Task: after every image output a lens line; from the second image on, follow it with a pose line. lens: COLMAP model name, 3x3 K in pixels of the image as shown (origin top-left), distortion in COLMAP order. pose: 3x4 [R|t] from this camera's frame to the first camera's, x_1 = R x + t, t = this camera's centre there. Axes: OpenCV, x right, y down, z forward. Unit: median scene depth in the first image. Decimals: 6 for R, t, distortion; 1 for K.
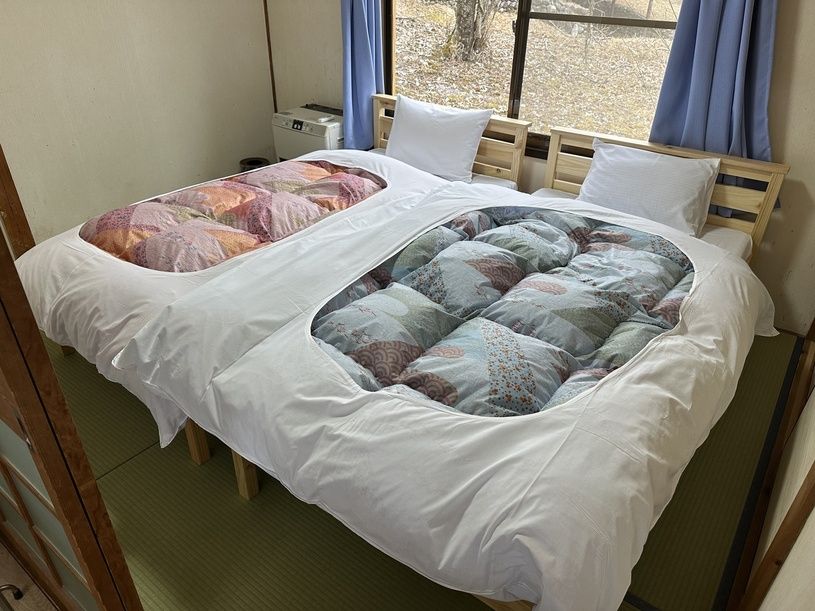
lens RADIAL K [[579.9, 0, 407.5], [0, 579.9, 305.5], [0, 0, 1]] dist [0.023560, -0.001110]
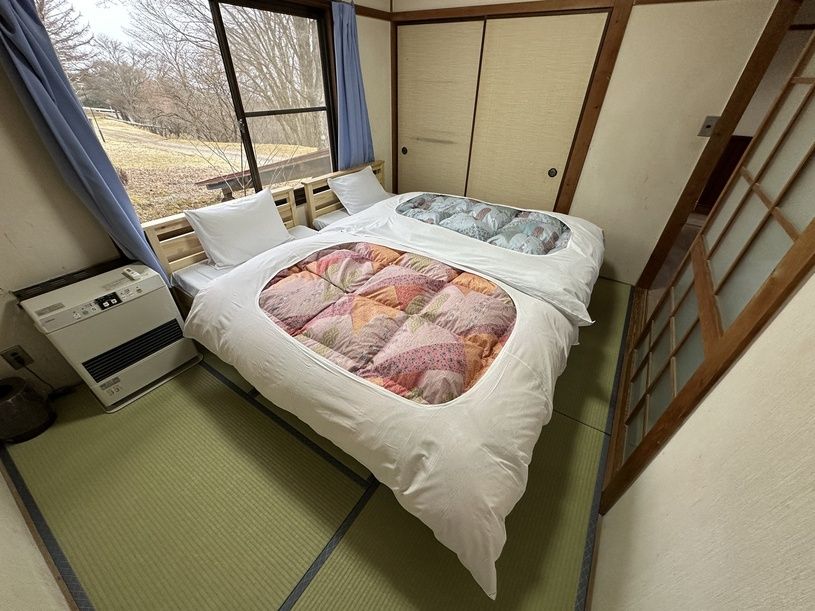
lens RADIAL K [[324.5, 0, 407.5], [0, 324.5, 305.5], [0, 0, 1]] dist [0.001285, 0.000072]
pose [[-0.063625, -0.594264, 0.801749, -0.710460], [0.494680, 0.678955, 0.542505, -0.436372], [-0.866743, 0.431126, 0.250772, 0.704498]]
